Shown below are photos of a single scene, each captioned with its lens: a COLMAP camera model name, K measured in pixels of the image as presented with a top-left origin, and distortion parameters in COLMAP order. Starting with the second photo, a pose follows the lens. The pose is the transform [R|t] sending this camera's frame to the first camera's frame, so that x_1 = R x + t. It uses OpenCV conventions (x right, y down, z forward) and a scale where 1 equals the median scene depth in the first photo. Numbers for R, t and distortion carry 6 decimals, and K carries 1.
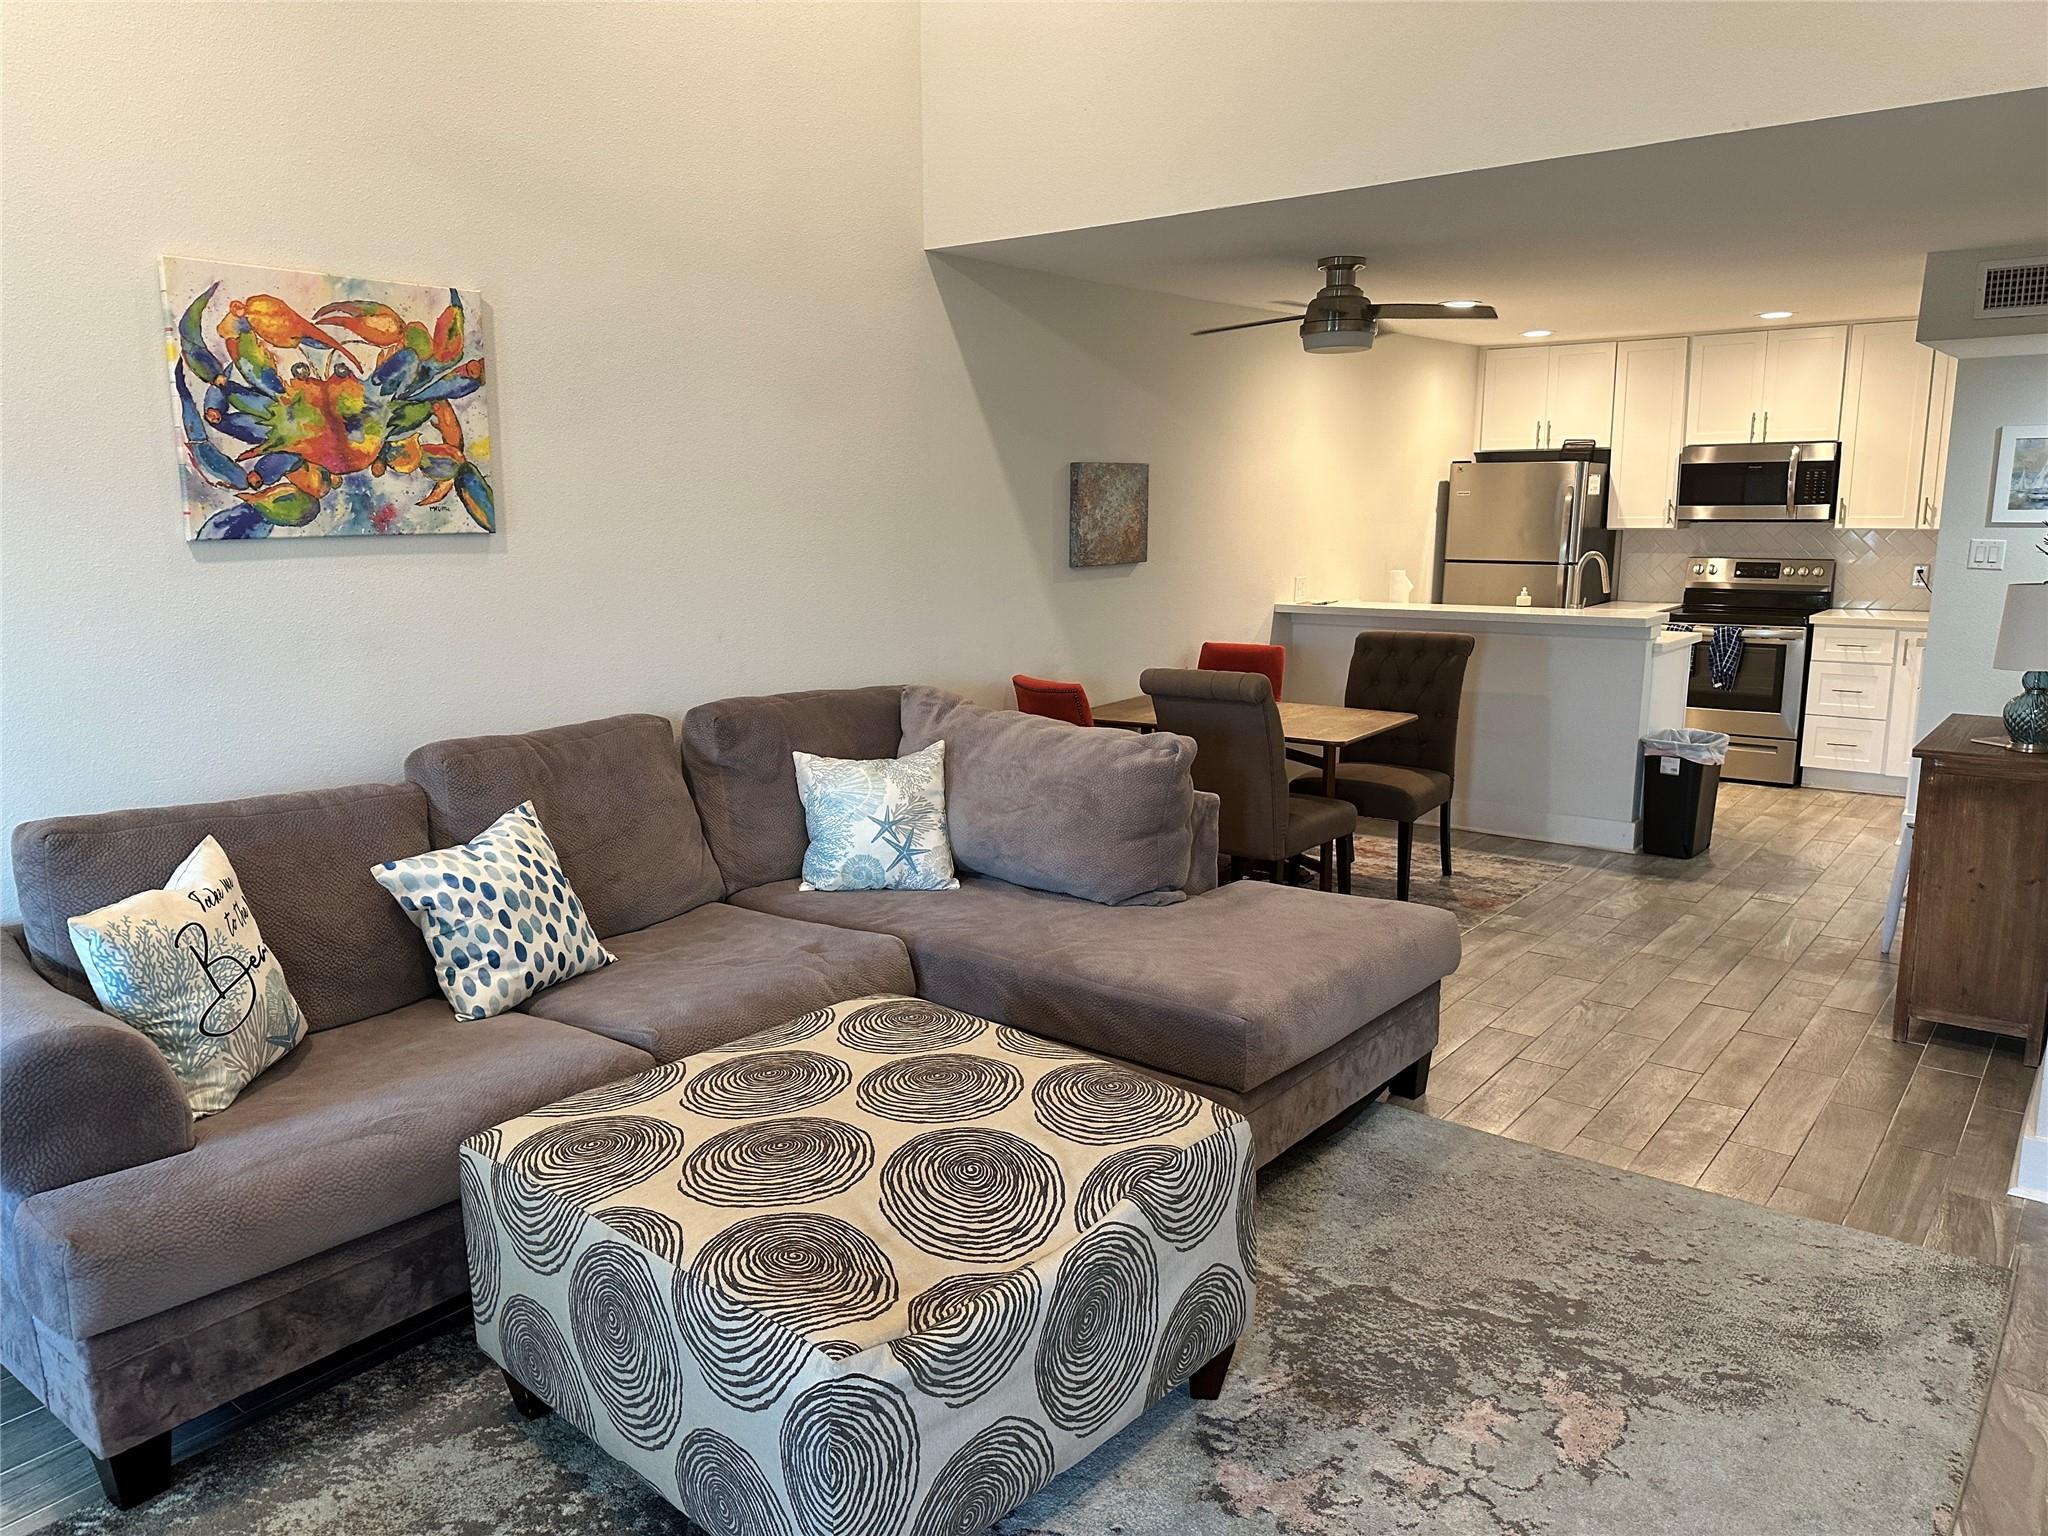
lens RADIAL K [[1429.6, 0, 1008.4], [0, 1429.6, 765.5], [0, 0, 1]] dist [0.045489, -0.066220]
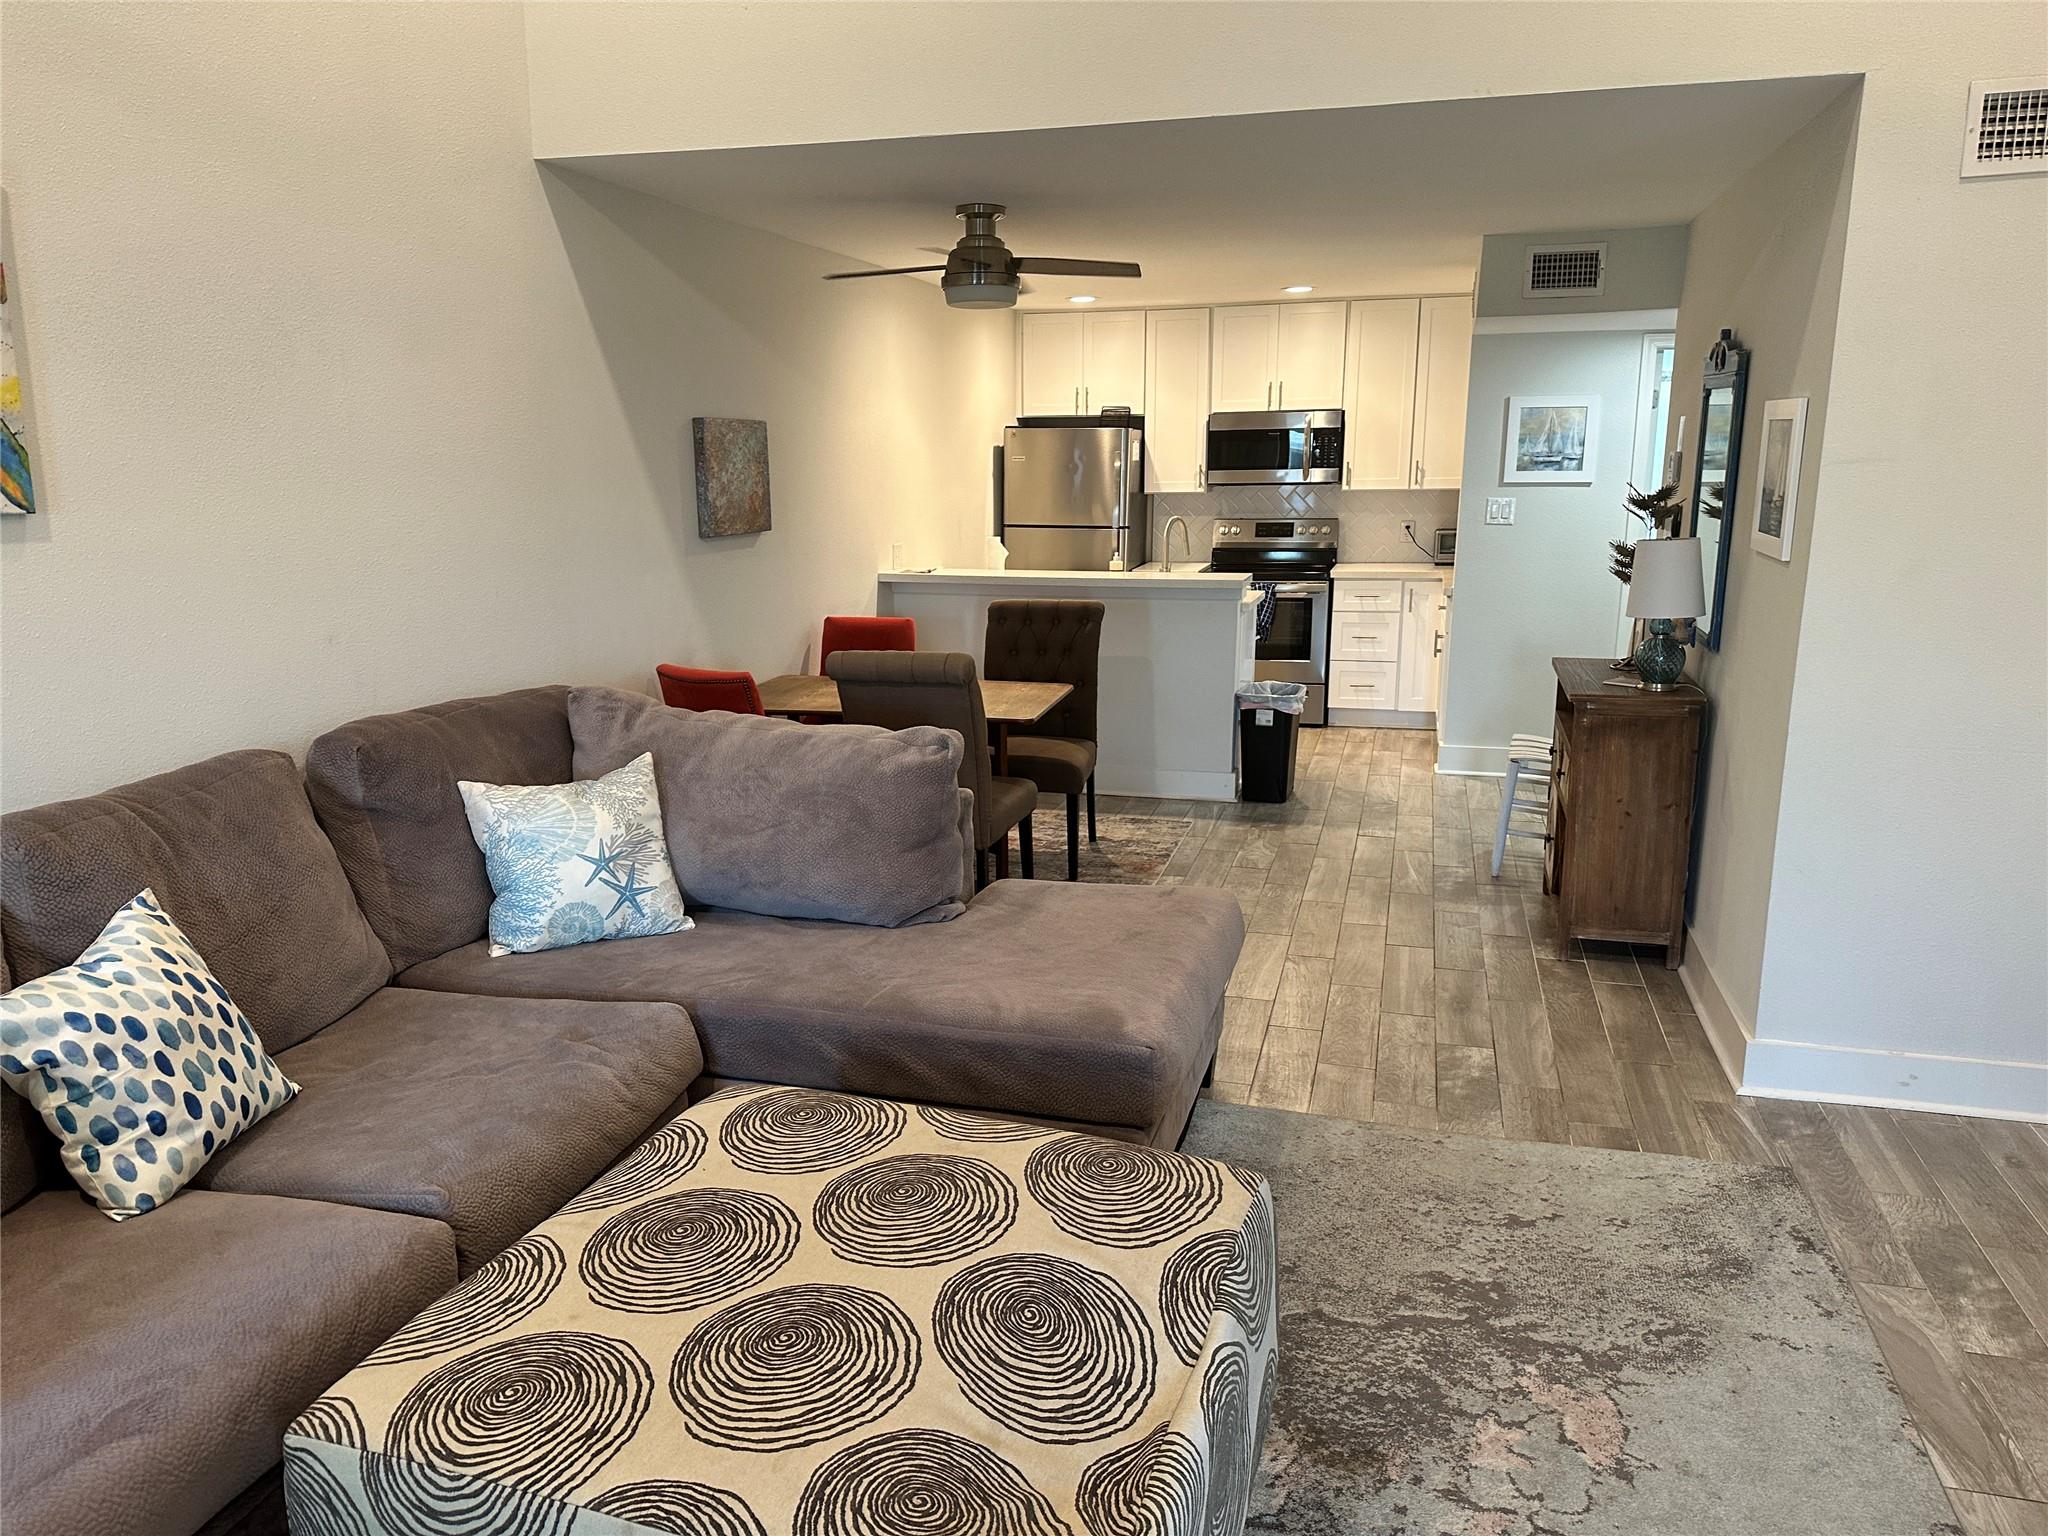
lens RADIAL K [[1429.6, 0, 1021.6], [0, 1429.6, 773.4], [0, 0, 1]] dist [0.045489, -0.066220]
pose [[0.923139, -0.081416, 0.375746, -0.168004], [0.069517, 0.996559, 0.045142, -0.029572], [-0.378128, -0.015552, 0.925622, 0.146636]]
